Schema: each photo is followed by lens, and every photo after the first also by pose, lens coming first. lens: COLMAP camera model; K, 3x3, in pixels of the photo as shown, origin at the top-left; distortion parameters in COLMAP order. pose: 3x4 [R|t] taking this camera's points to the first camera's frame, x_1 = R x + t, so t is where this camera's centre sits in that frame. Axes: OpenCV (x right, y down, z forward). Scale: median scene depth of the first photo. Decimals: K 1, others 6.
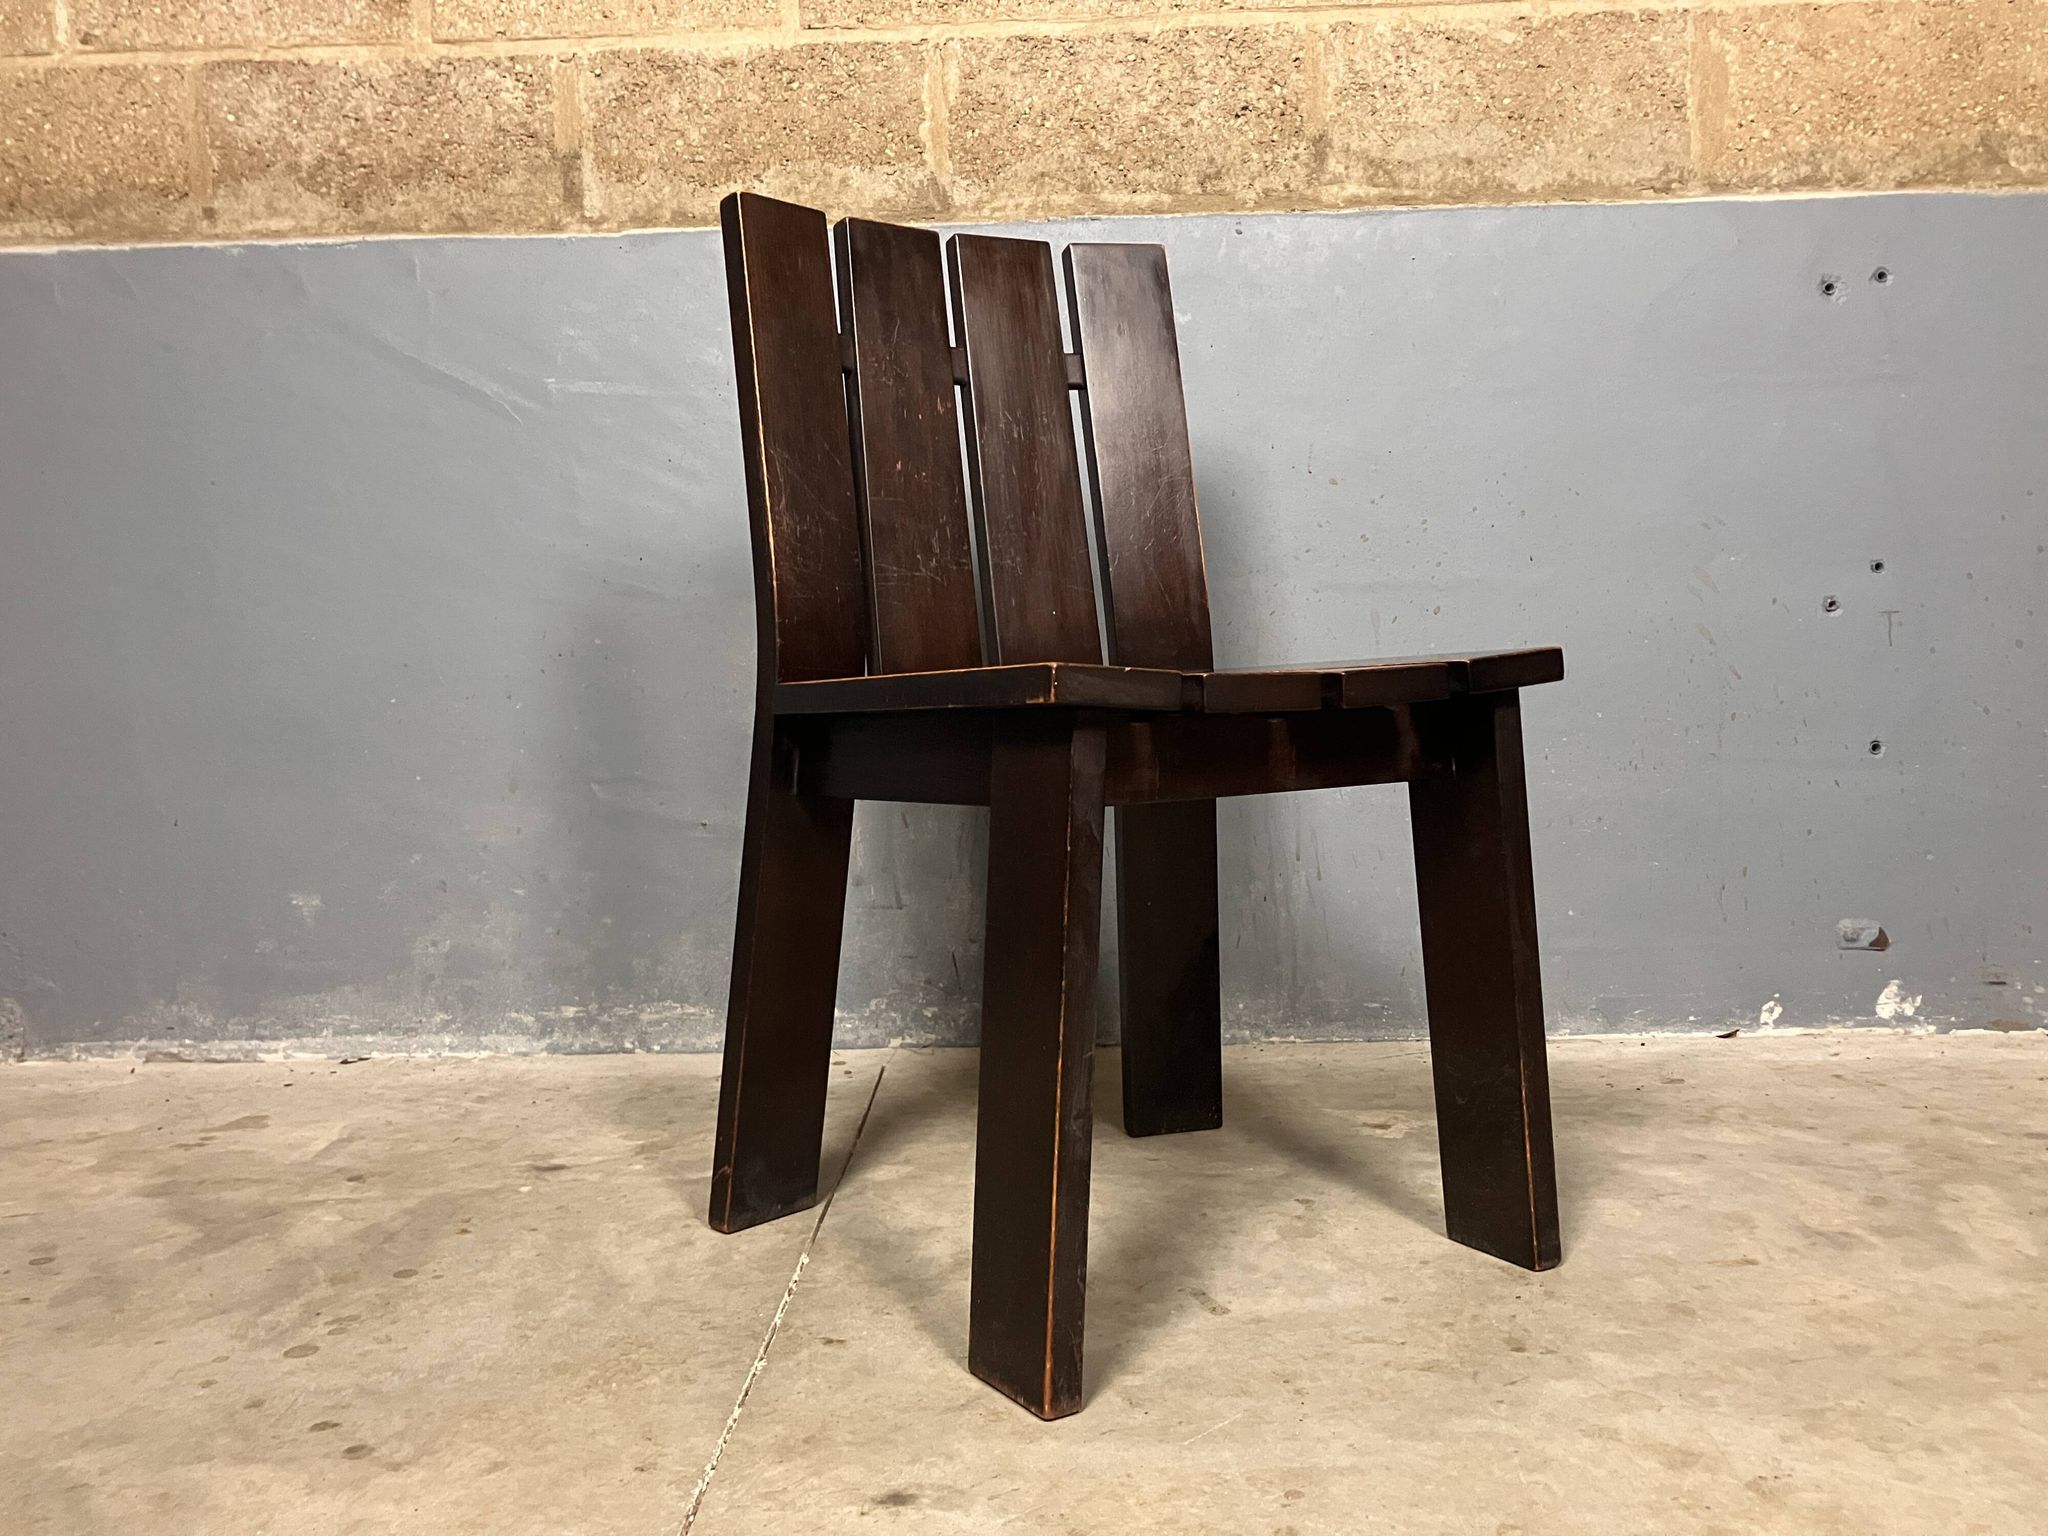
lens RADIAL K [[1692.9, 0, 1005.6], [0, 1692.9, 749.1], [0, 0, 1]] dist [-0.024107, 0.070605]
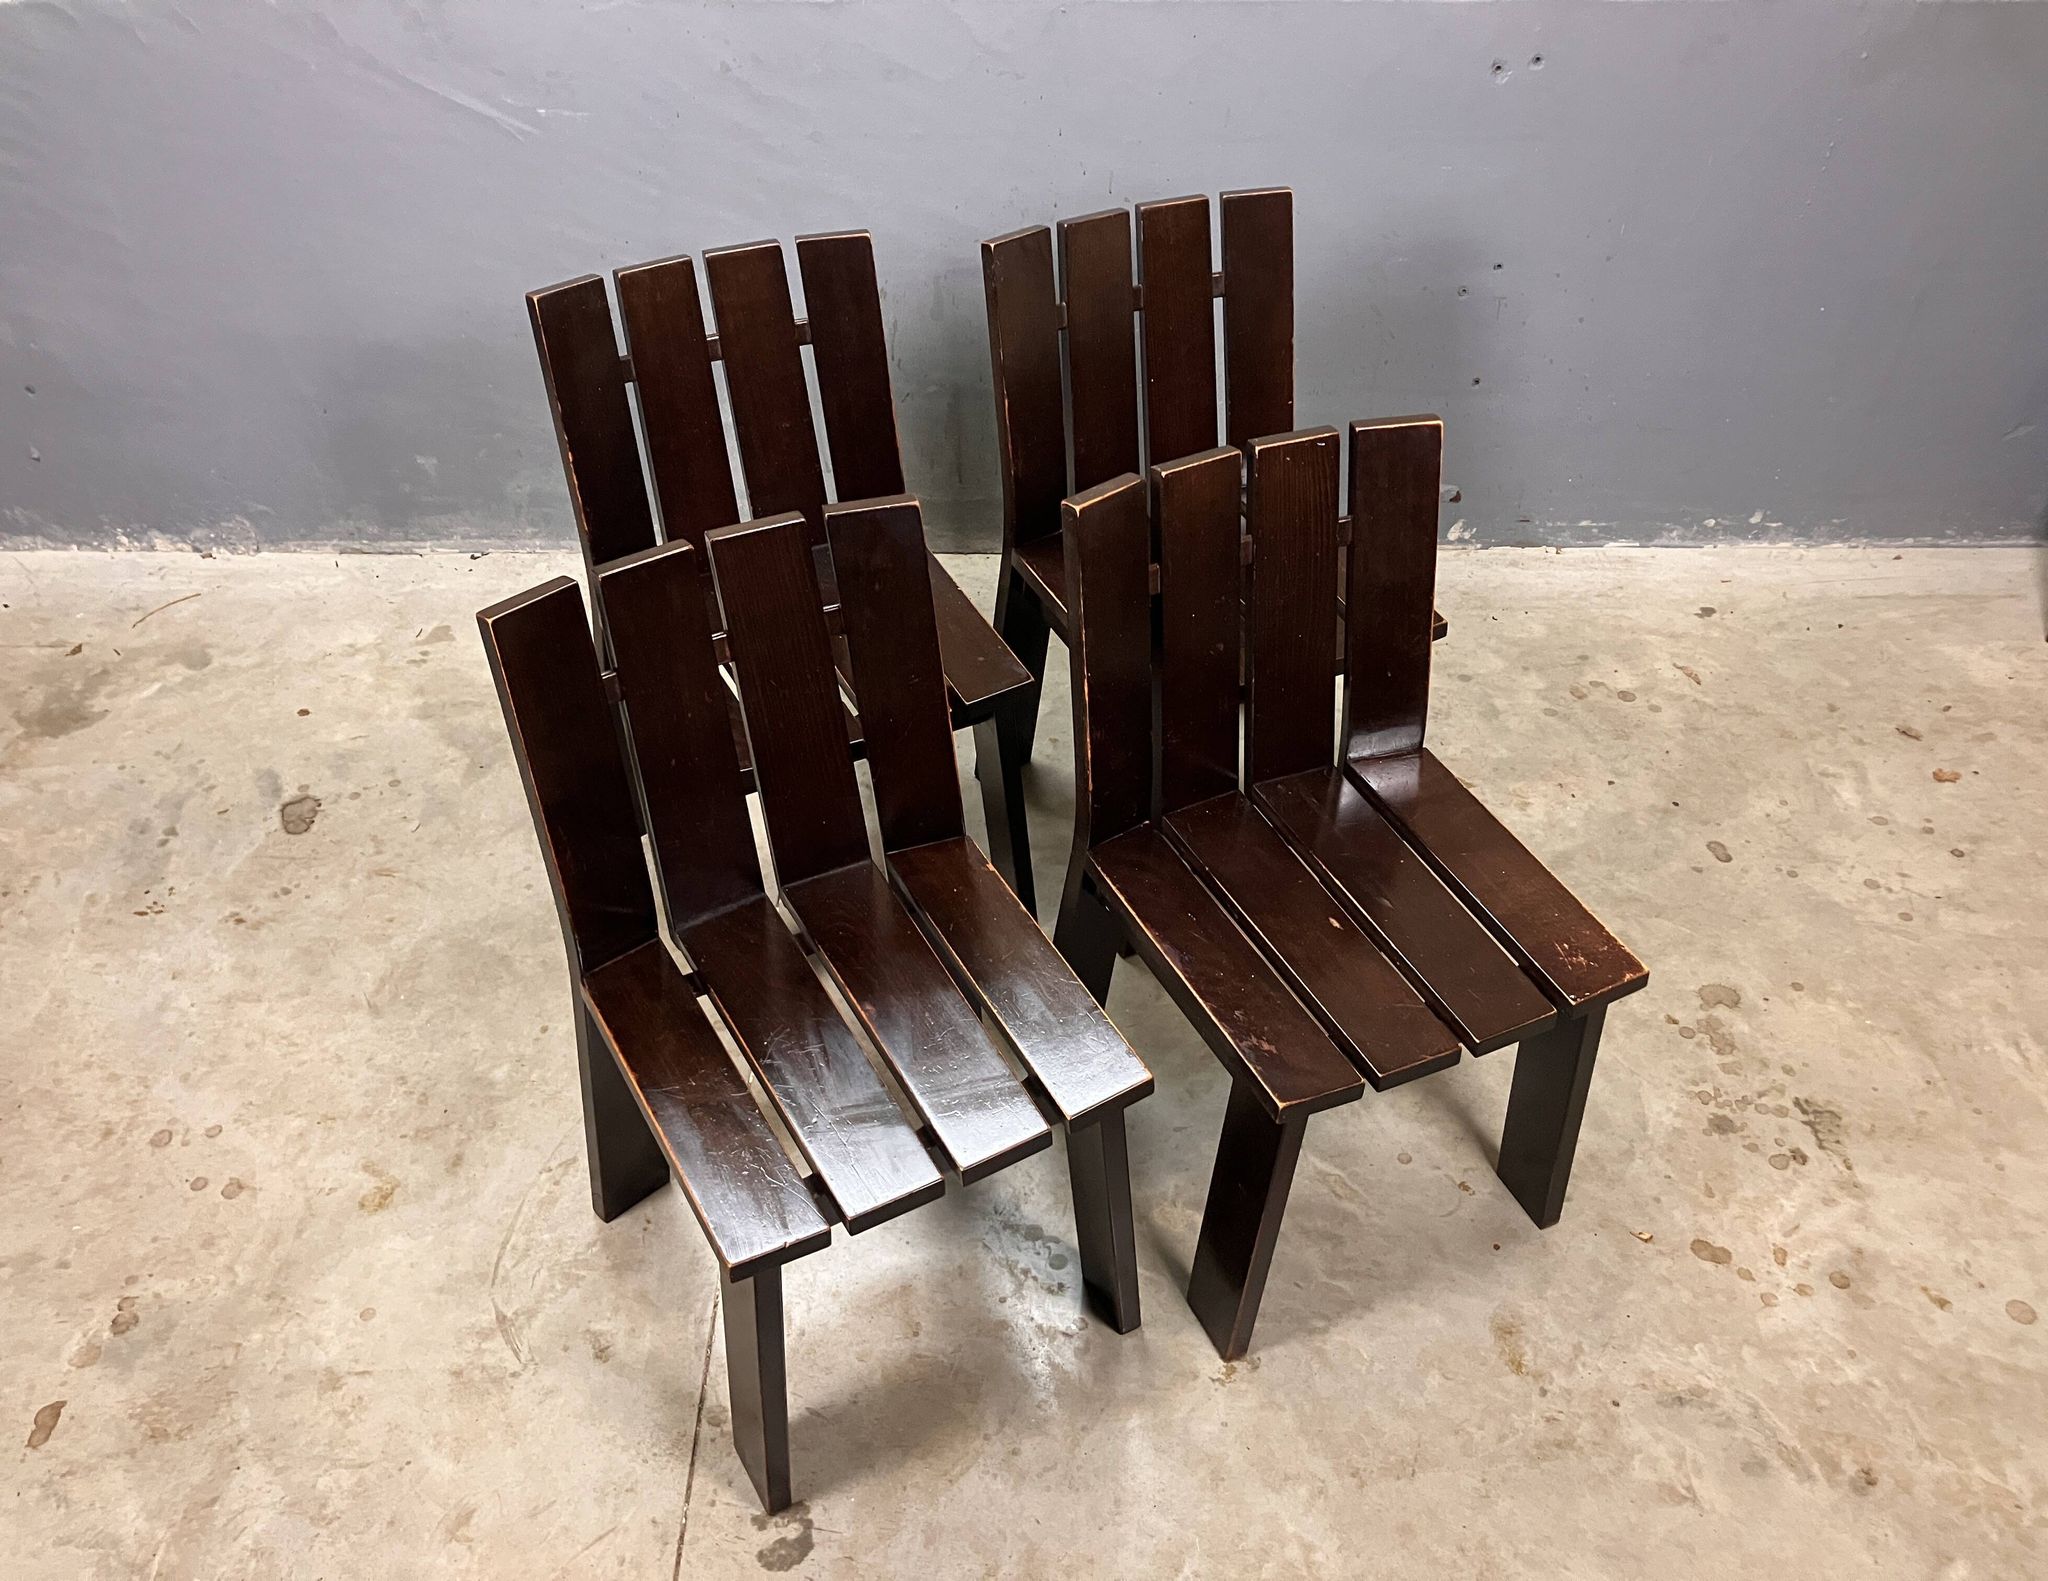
lens RADIAL K [[1731.6, 0, 1037.6], [0, 1731.6, 813.0], [0, 0, 1]] dist [-0.016997, 0.053556]
pose [[0.998637, -0.010226, 0.051187, 0.043238], [-0.023661, 0.785418, 0.618513, -0.644212], [-0.046529, -0.618881, 0.784106, -0.425585]]
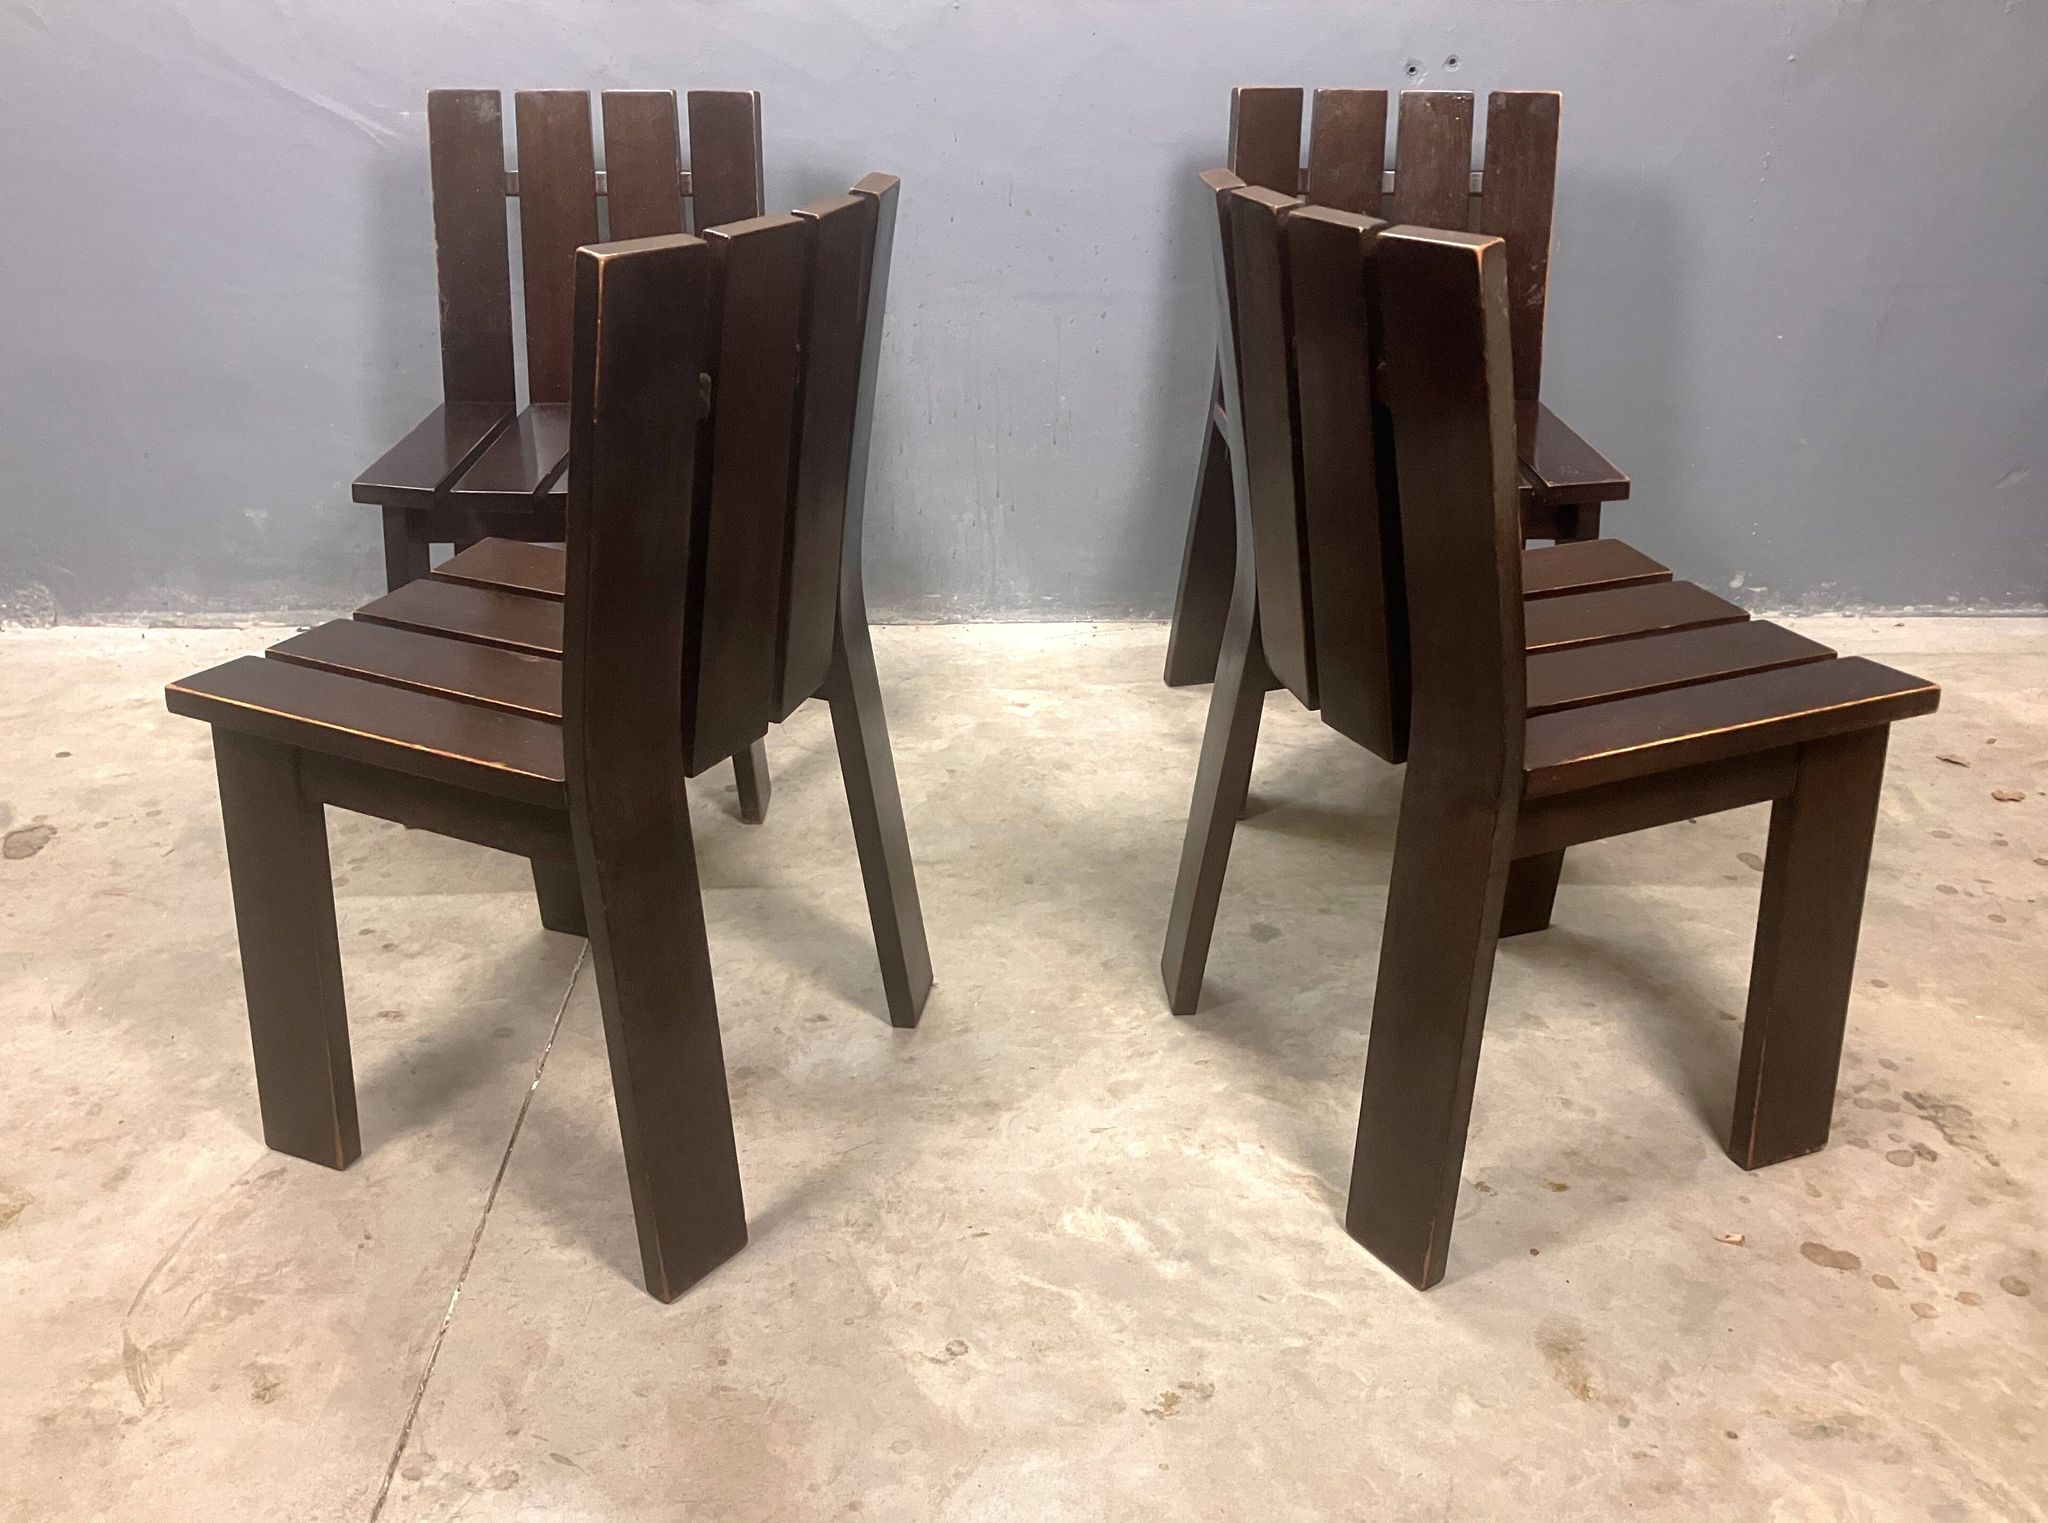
lens RADIAL K [[1757.1, 0, 1007.0], [0, 1757.1, 711.2], [0, 0, 1]] dist [0.017054, -0.005531]
pose [[0.997908, -0.000117, 0.064645, 0.090937], [-0.022940, 0.934279, 0.355804, -0.283966], [-0.060438, -0.356543, 0.932322, -0.403388]]
